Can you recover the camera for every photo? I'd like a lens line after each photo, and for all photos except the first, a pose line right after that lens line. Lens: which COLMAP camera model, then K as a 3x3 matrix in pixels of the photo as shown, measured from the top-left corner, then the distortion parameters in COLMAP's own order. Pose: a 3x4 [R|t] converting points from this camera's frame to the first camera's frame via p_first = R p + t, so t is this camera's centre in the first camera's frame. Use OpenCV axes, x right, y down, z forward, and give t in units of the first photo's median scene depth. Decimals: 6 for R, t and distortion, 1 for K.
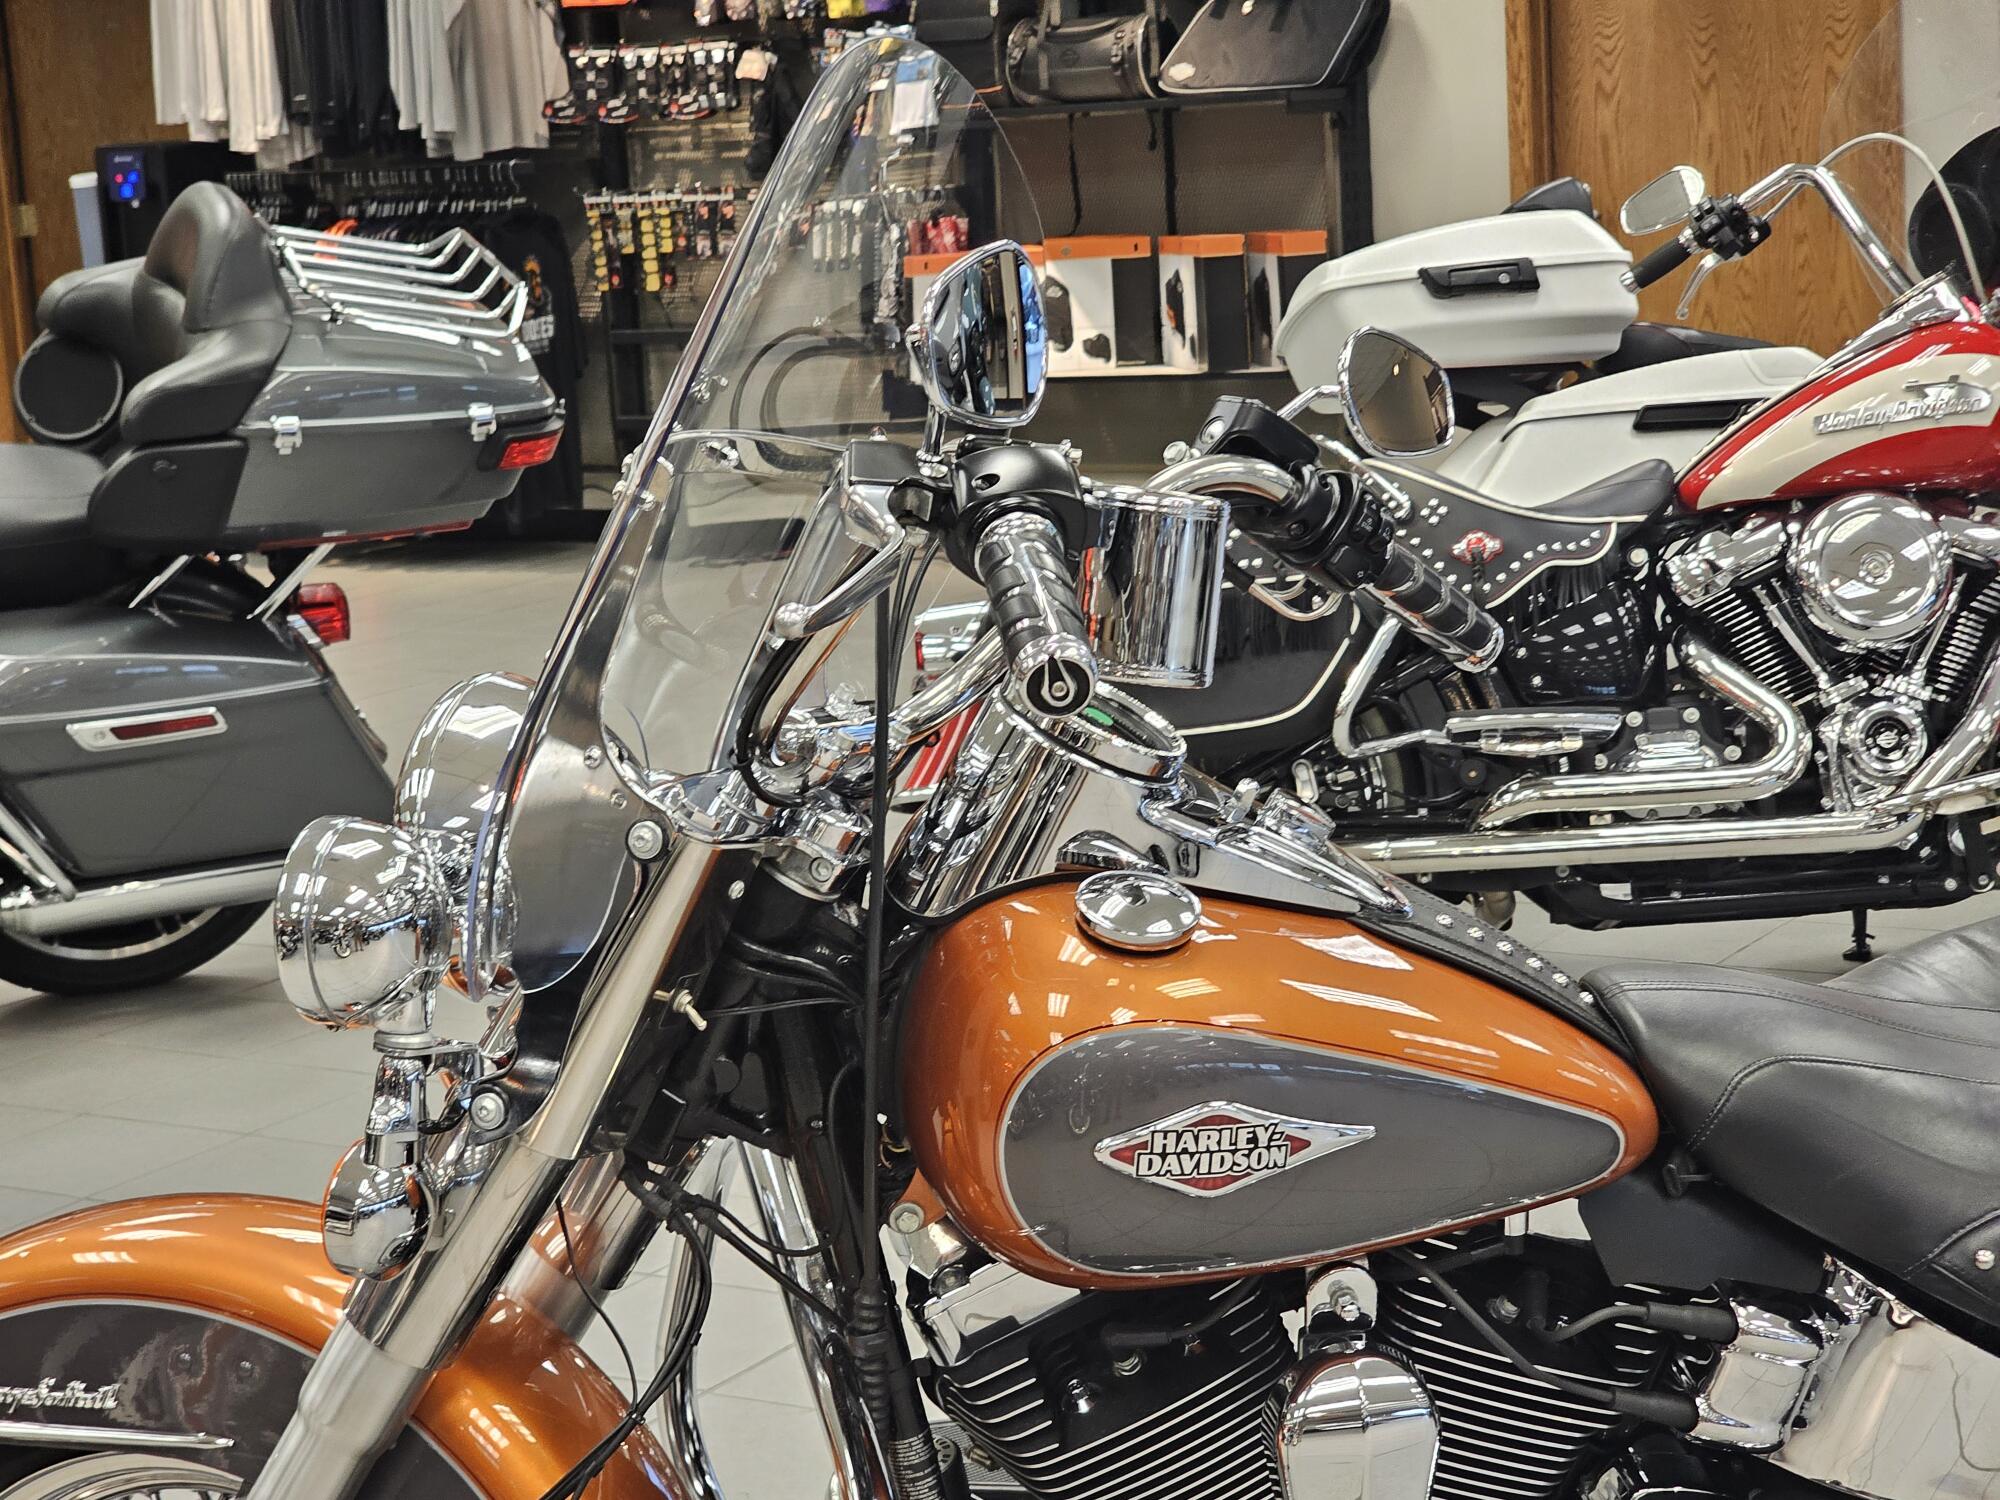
lens RADIAL K [[3847.3, 0, 1055.8], [0, 3847.3, 781.2], [0, 0, 1]] dist [0.029685, 0.000000]
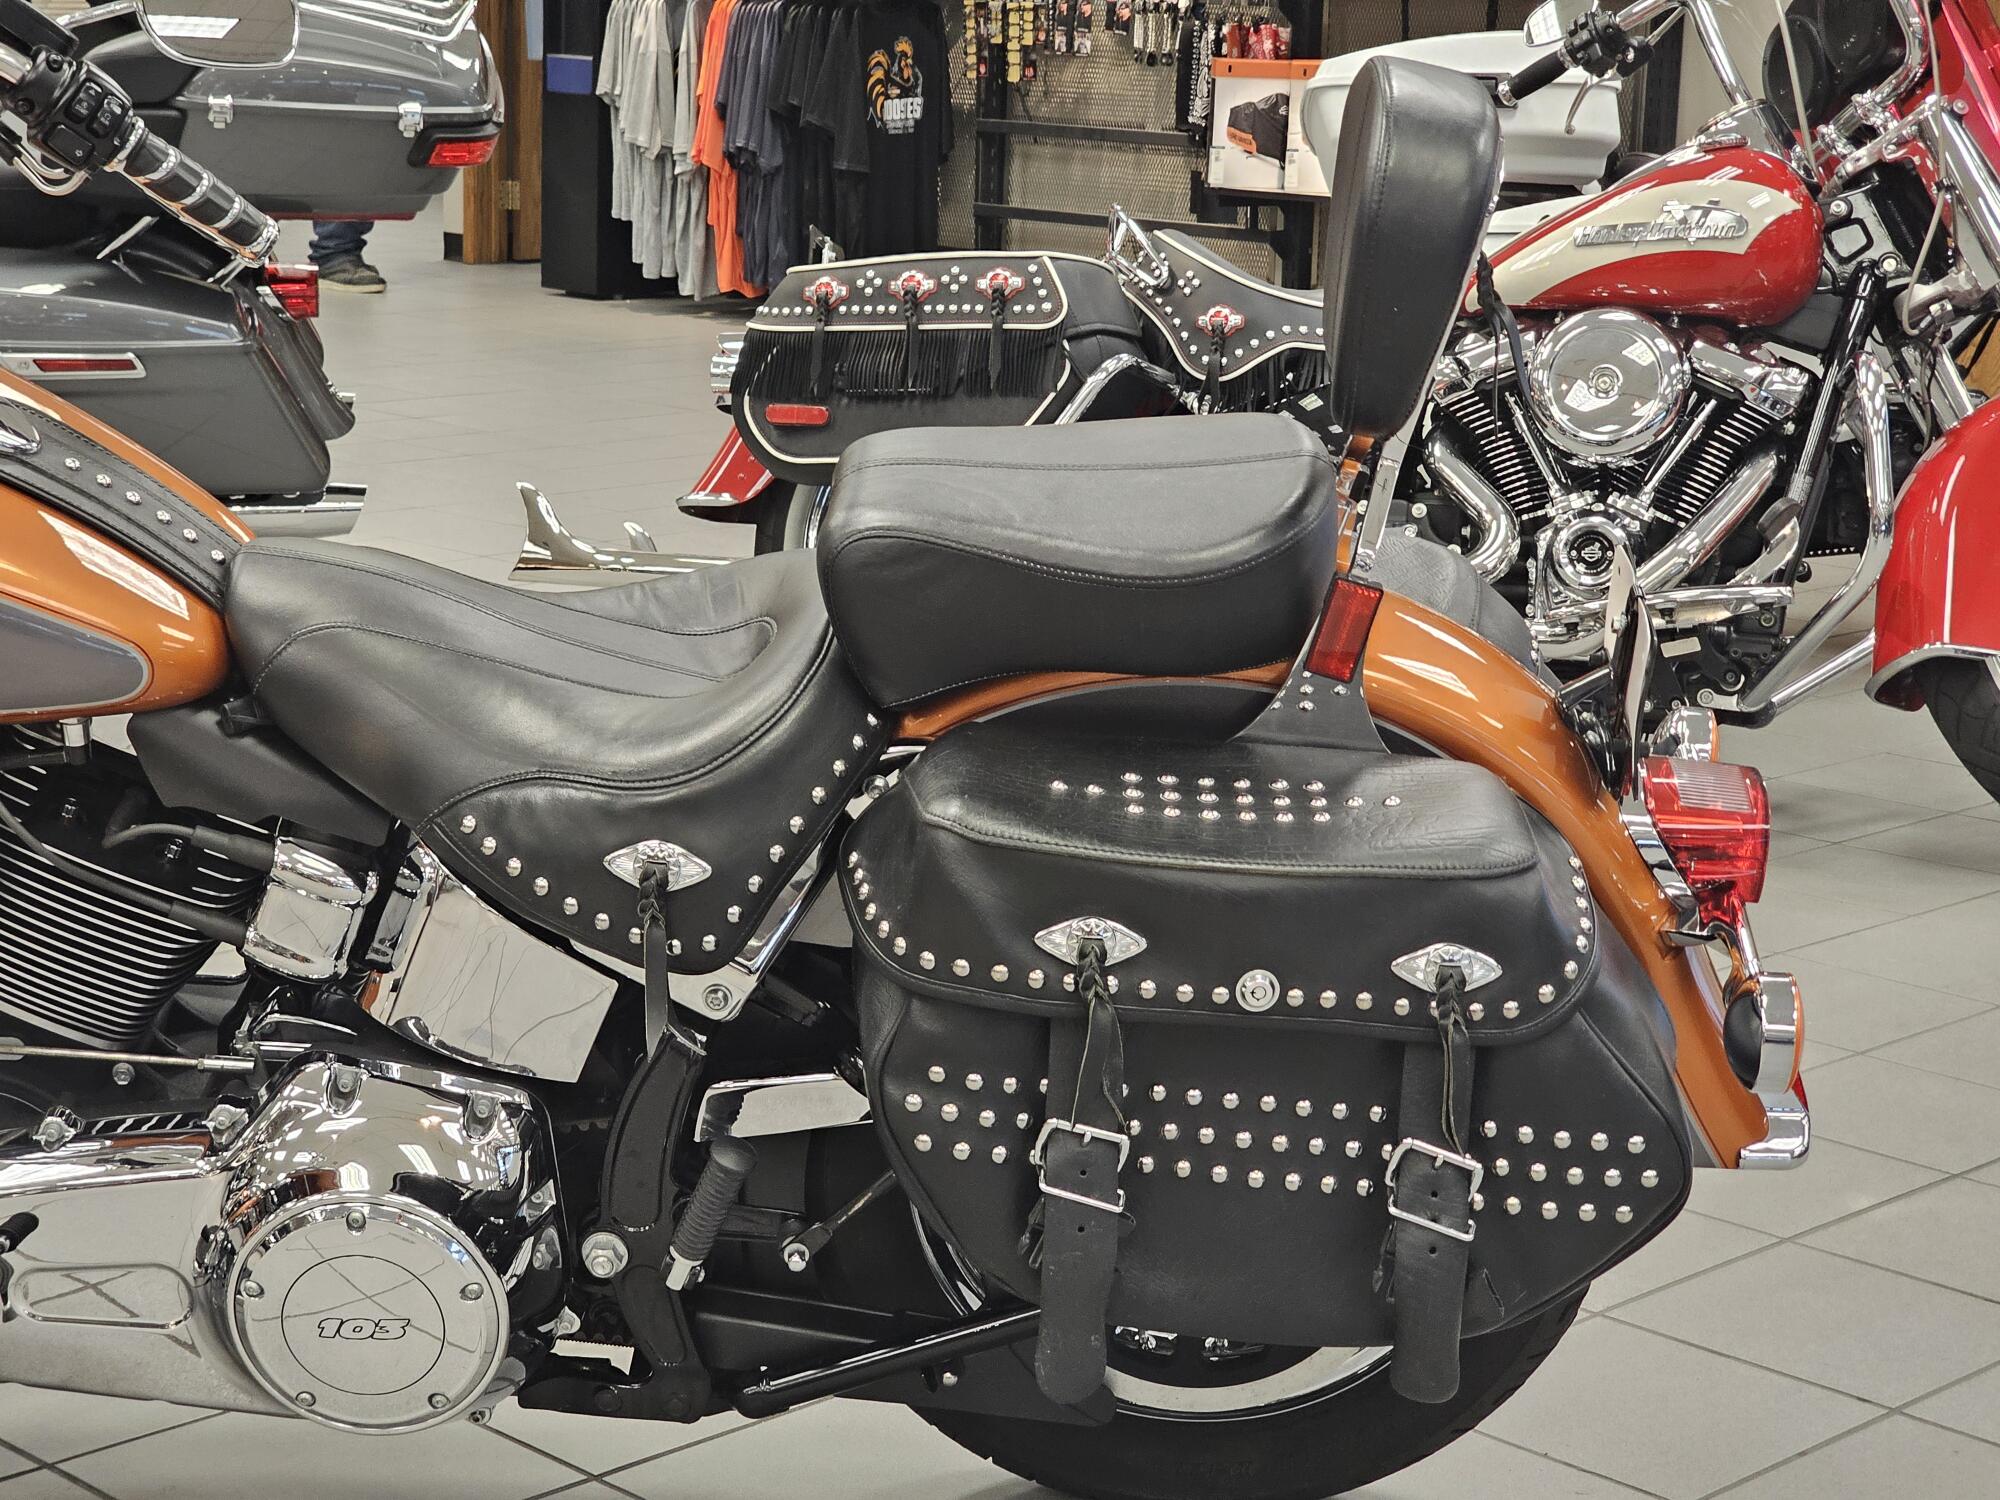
lens RADIAL K [[3847.3, 0, 990.6], [0, 3847.3, 757.9], [0, 0, 1]] dist [0.029685, 0.000000]
pose [[0.965402, 0.132177, -0.224785, 0.610630], [-0.125941, 0.991151, 0.041925, 0.040127], [0.228338, -0.012165, 0.973506, -0.028976]]
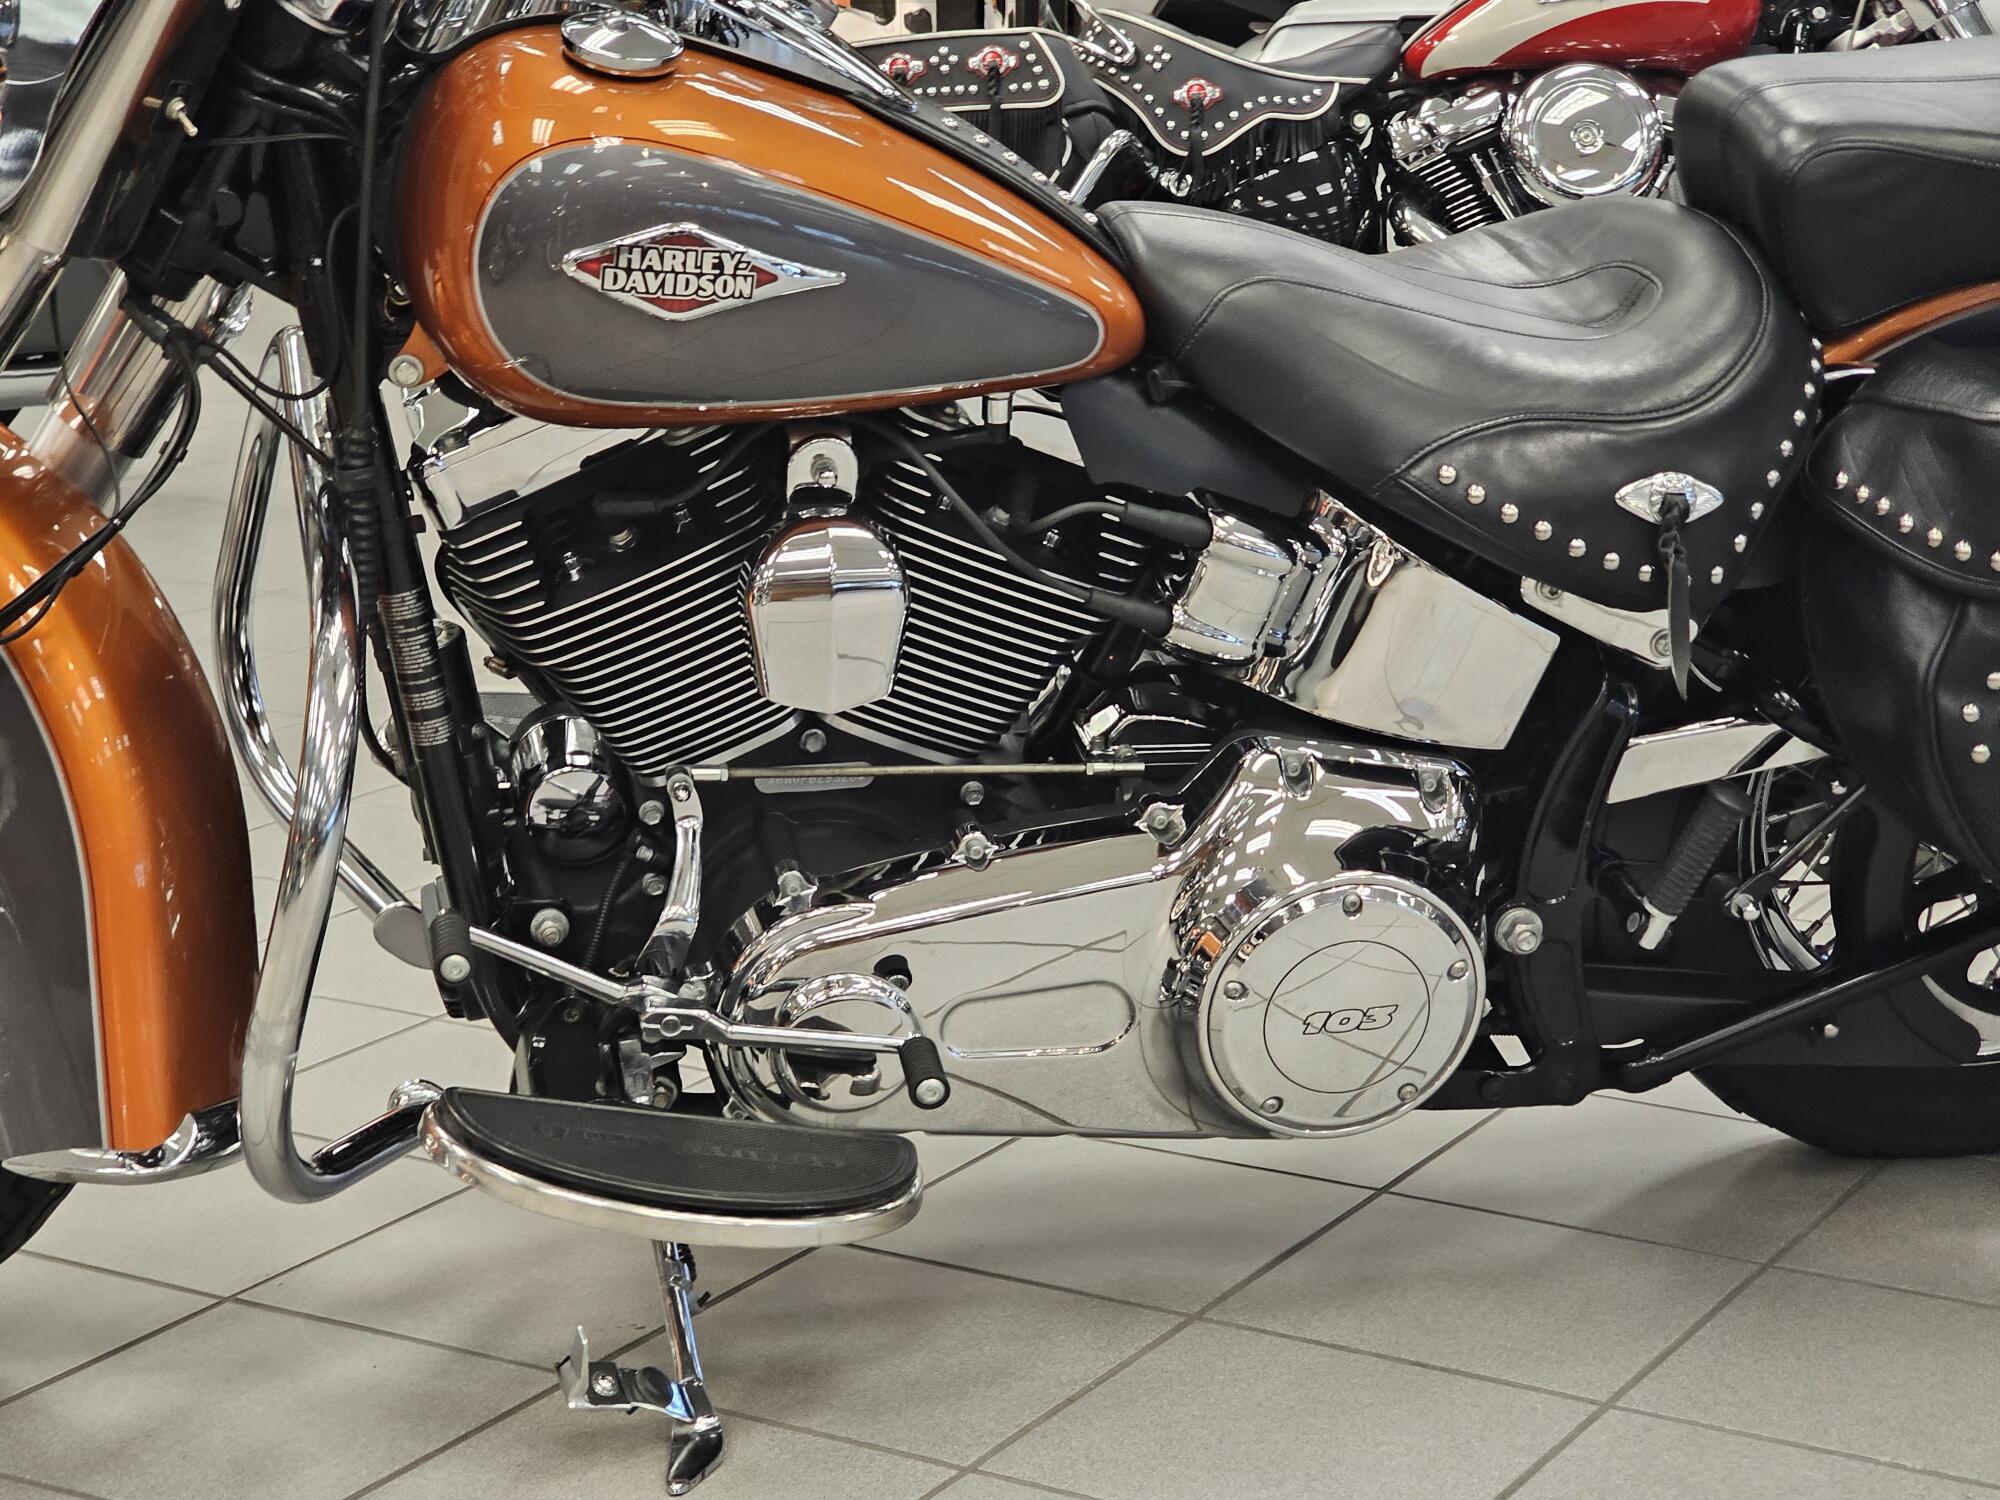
lens RADIAL K [[3847.3, 0, 1047.5], [0, 3847.3, 752.7], [0, 0, 1]] dist [0.029685, 0.000000]
pose [[0.998190, 0.053450, 0.027549, 0.106043], [-0.054353, 0.997971, 0.033161, 0.166238], [-0.025720, -0.034598, 0.999070, -0.035140]]
